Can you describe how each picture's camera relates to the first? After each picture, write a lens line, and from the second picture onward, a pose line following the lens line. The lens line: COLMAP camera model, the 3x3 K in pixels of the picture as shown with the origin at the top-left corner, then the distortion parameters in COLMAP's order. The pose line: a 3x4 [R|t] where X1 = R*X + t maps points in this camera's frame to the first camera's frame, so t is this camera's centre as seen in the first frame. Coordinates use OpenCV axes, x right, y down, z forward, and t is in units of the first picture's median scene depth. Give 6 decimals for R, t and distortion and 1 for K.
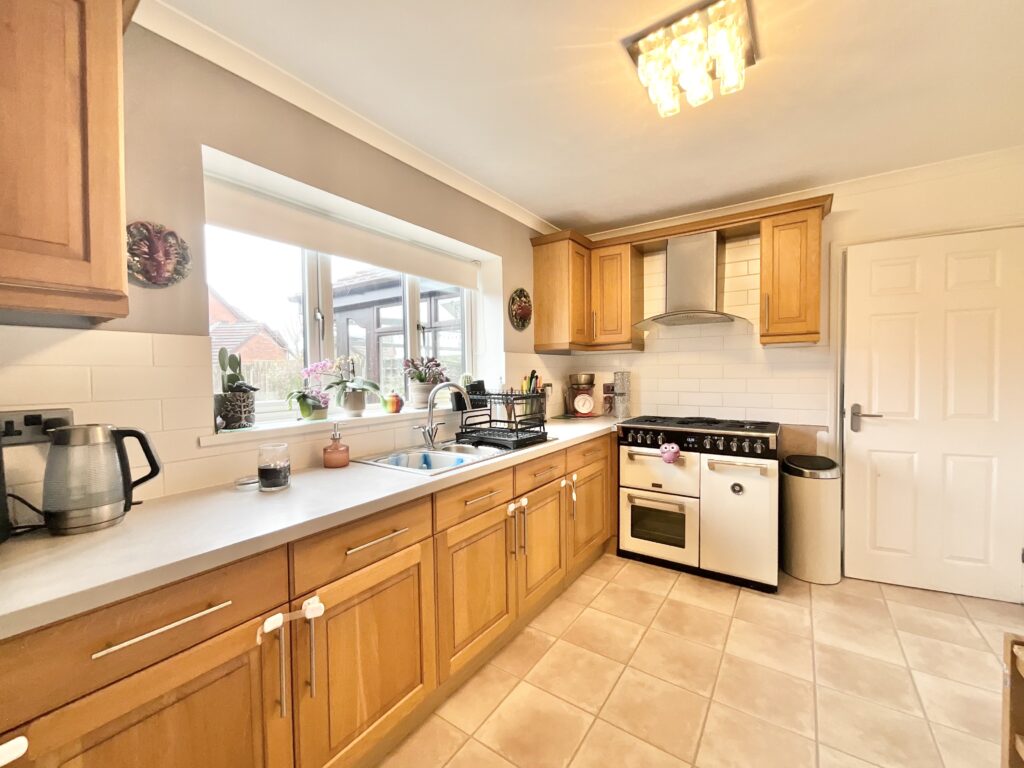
lens RADIAL K [[414.7, 0, 511.5], [0, 414.7, 384.0], [0, 0, 1]] dist [-0.007011, 0.002704]
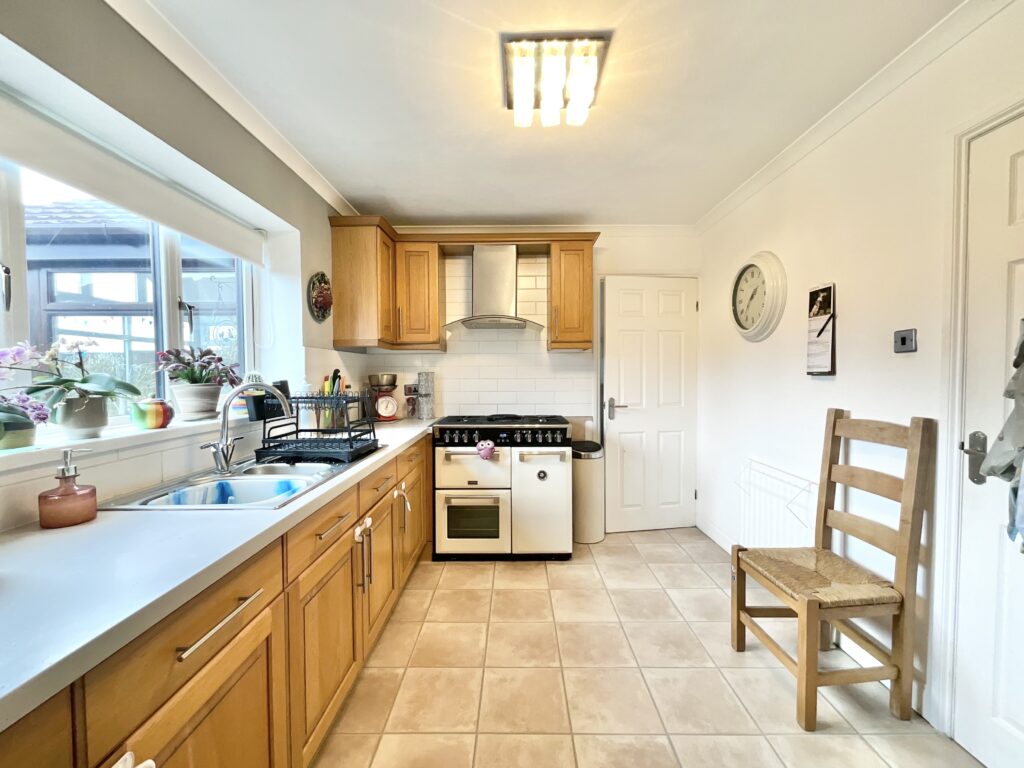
lens RADIAL K [[414.7, 0, 512.5], [0, 414.7, 383.5], [0, 0, 1]] dist [-0.007011, 0.002704]
pose [[0.826271, -0.007100, 0.563228, -0.163977], [0.012100, 0.999914, -0.005147, 0.006479], [-0.563143, 0.011068, 0.826285, 0.105191]]
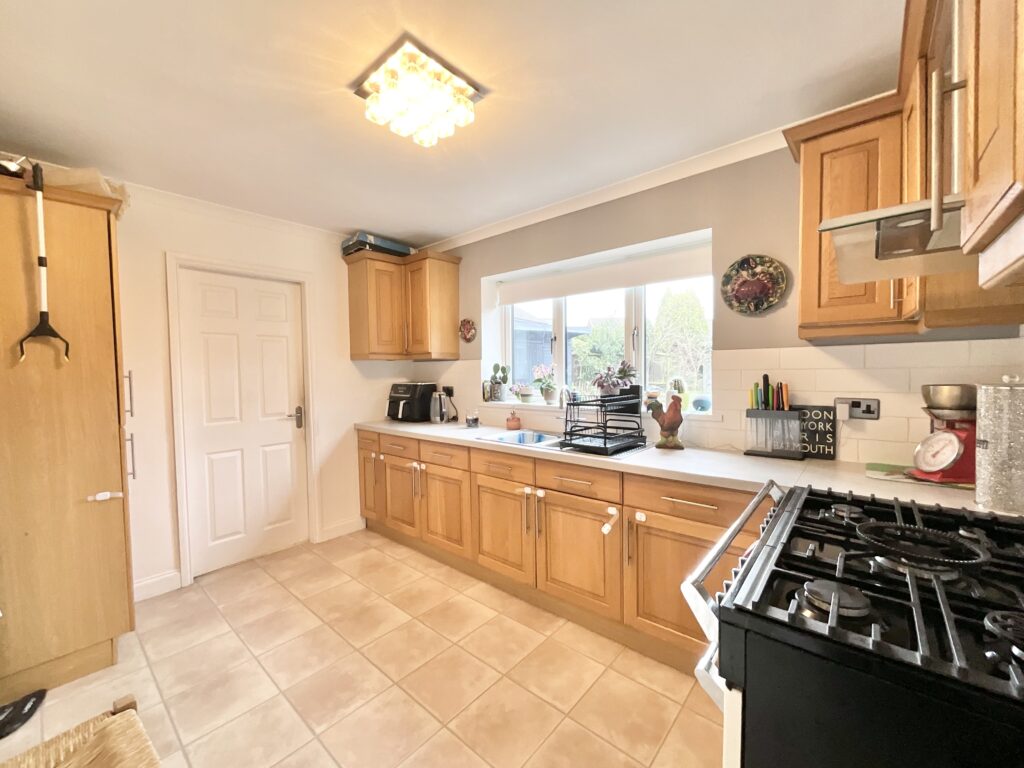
lens RADIAL K [[414.7, 0, 510.1], [0, 414.7, 380.1], [0, 0, 1]] dist [-0.007011, 0.002704]
pose [[-0.110925, 0.045010, -0.992809, 0.942357], [-0.009548, 0.998880, 0.046352, -0.064081], [0.993783, 0.014621, -0.110371, 0.845677]]
